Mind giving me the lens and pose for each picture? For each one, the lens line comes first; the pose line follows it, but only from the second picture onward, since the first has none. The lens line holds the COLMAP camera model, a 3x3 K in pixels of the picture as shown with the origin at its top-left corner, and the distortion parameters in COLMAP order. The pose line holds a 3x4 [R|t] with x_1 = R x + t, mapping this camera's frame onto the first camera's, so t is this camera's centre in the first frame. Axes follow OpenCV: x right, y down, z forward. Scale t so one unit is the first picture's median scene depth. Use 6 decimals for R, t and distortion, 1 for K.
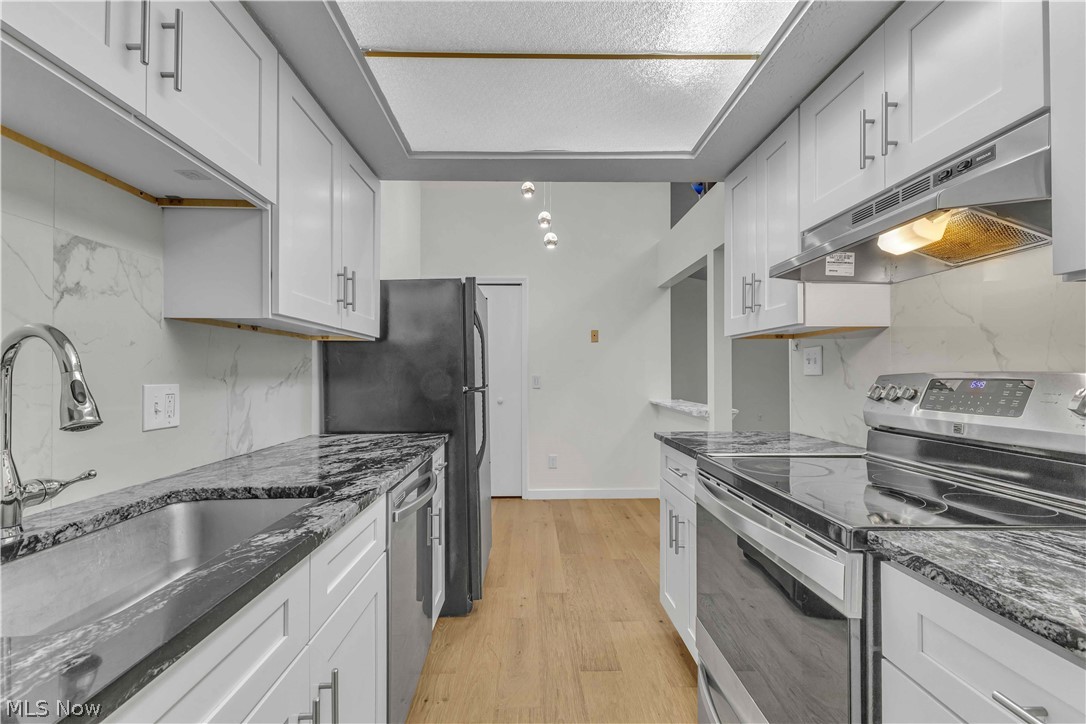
lens RADIAL K [[469.2, 0, 545.3], [0, 469.2, 365.1], [0, 0, 1]] dist [-0.000045, 0.000087]
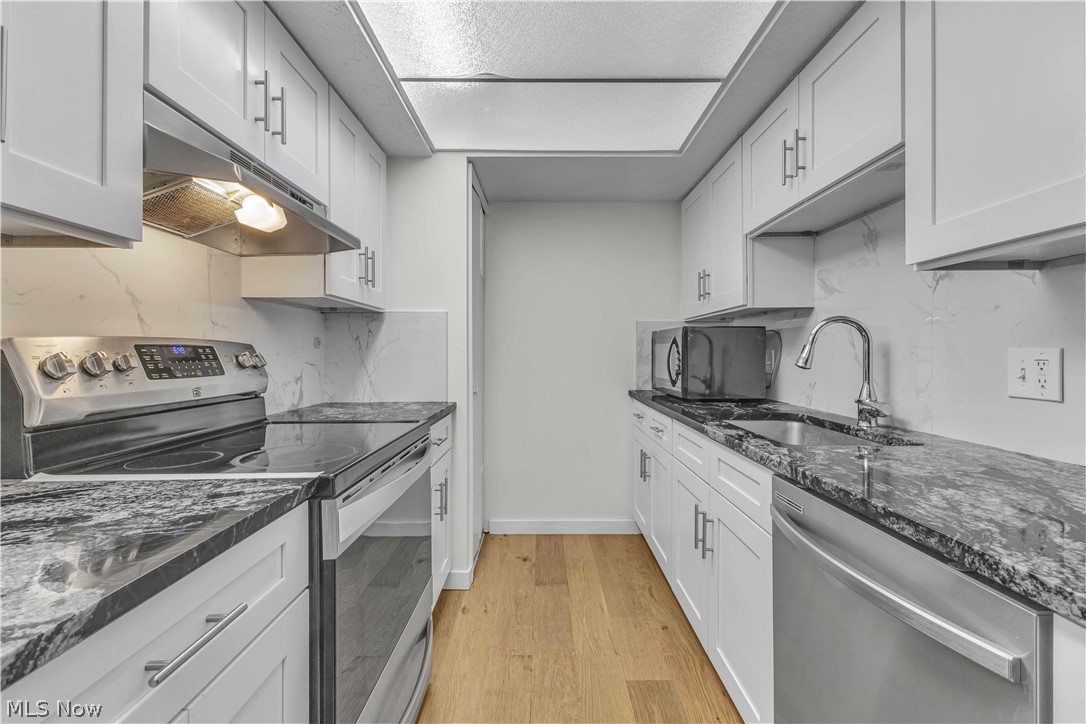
lens RADIAL K [[469.2, 0, 545.3], [0, 469.2, 365.1], [0, 0, 1]] dist [-0.000045, 0.000087]
pose [[-0.999546, 0.001887, 0.030073, 0.078974], [0.001919, 0.999998, 0.001040, 0.090118], [-0.030071, 0.001097, -0.999547, 2.412700]]
